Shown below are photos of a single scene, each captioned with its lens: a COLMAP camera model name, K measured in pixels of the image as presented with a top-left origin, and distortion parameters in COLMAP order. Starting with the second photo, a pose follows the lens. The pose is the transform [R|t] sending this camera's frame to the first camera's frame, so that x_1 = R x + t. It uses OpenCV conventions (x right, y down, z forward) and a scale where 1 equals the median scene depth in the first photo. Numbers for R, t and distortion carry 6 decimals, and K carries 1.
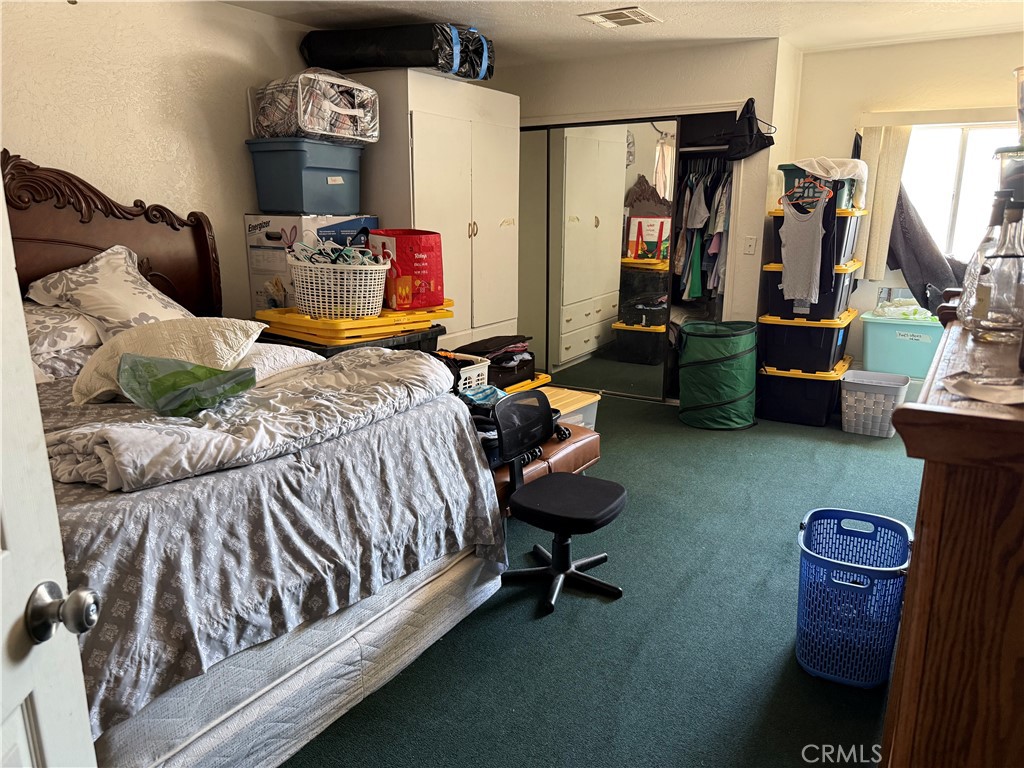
lens RADIAL K [[706.8, 0, 524.8], [0, 706.8, 387.5], [0, 0, 1]] dist [0.111261, -0.166276]
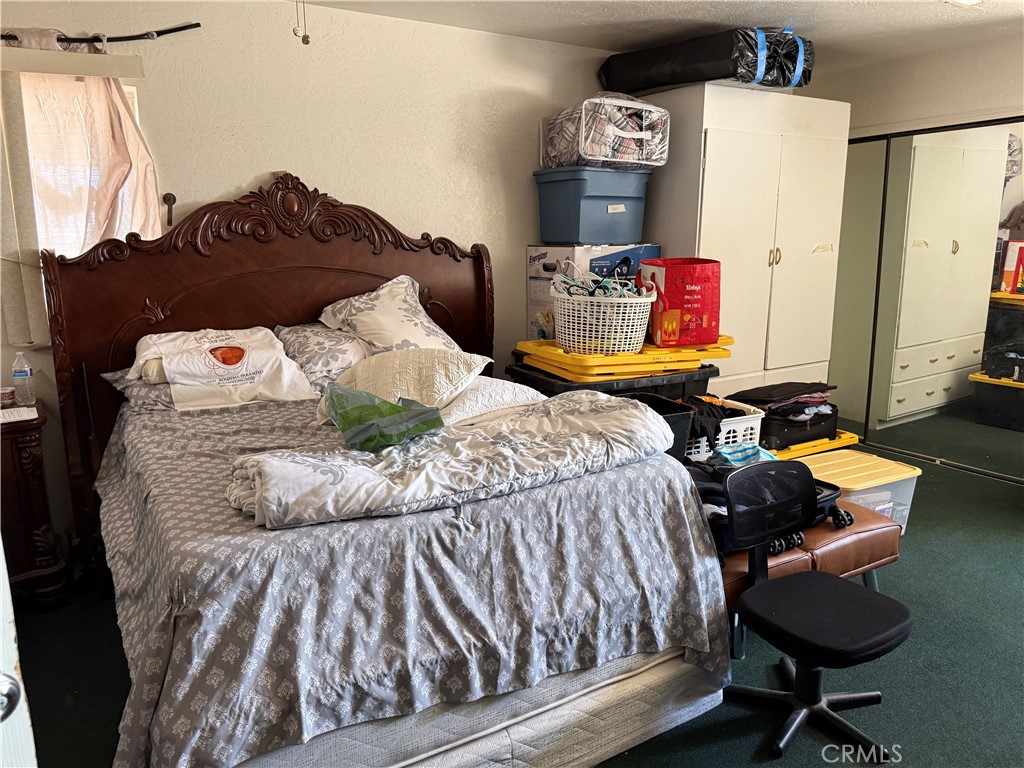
lens RADIAL K [[722.7, 0, 512.0], [0, 722.7, 384.0], [0, 0, 1]] dist [0.112524, -0.204983]
pose [[0.892628, 0.075748, -0.444385, 0.106393], [-0.096095, 0.995097, -0.023403, -0.037665], [0.440434, 0.063593, 0.895530, 0.160230]]
